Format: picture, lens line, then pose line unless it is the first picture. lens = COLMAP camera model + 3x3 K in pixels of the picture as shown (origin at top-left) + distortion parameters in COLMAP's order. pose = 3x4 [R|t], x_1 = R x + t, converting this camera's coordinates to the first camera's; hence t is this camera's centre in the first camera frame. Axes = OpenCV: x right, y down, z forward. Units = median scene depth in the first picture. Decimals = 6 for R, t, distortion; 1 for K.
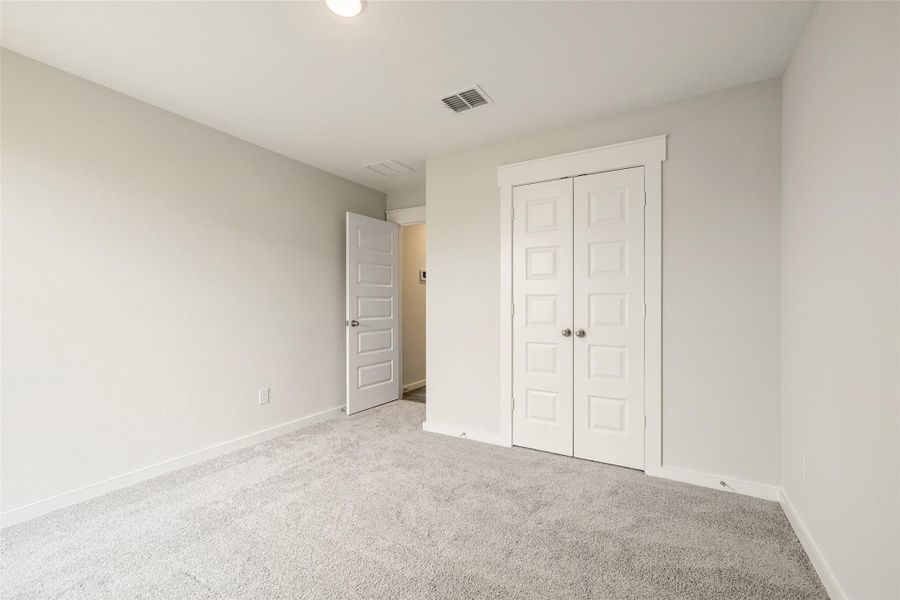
lens RADIAL K [[378.1, 0, 450.8], [0, 378.1, 297.4], [0, 0, 1]] dist [0.002307, 0.000611]
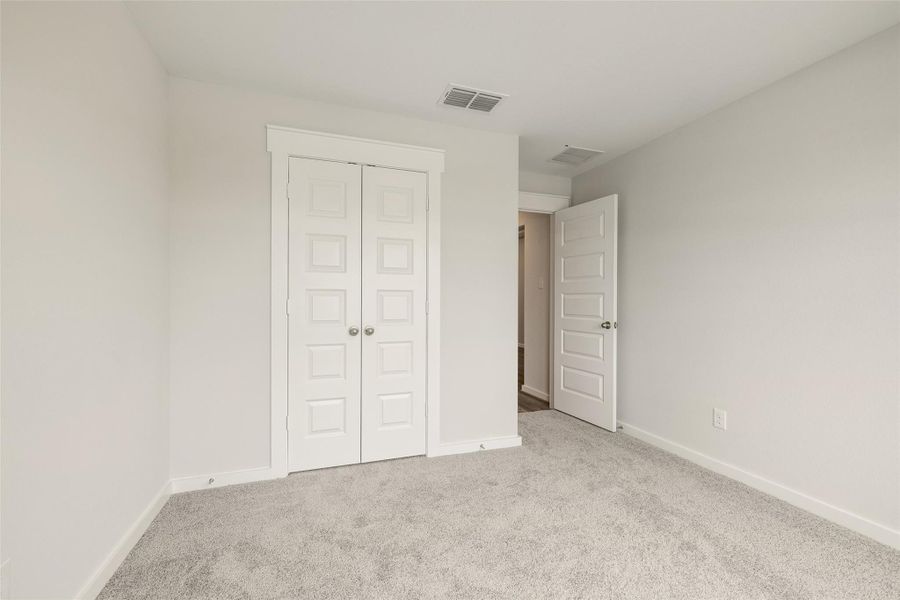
lens RADIAL K [[409.4, 0, 449.3], [0, 409.4, 296.5], [0, 0, 1]] dist [0.000735, 0.000154]
pose [[0.639307, 0.010639, 0.768878, -0.328701], [-0.016802, 0.999859, 0.000135, 0.003595], [-0.768768, -0.013005, 0.639395, 0.190769]]
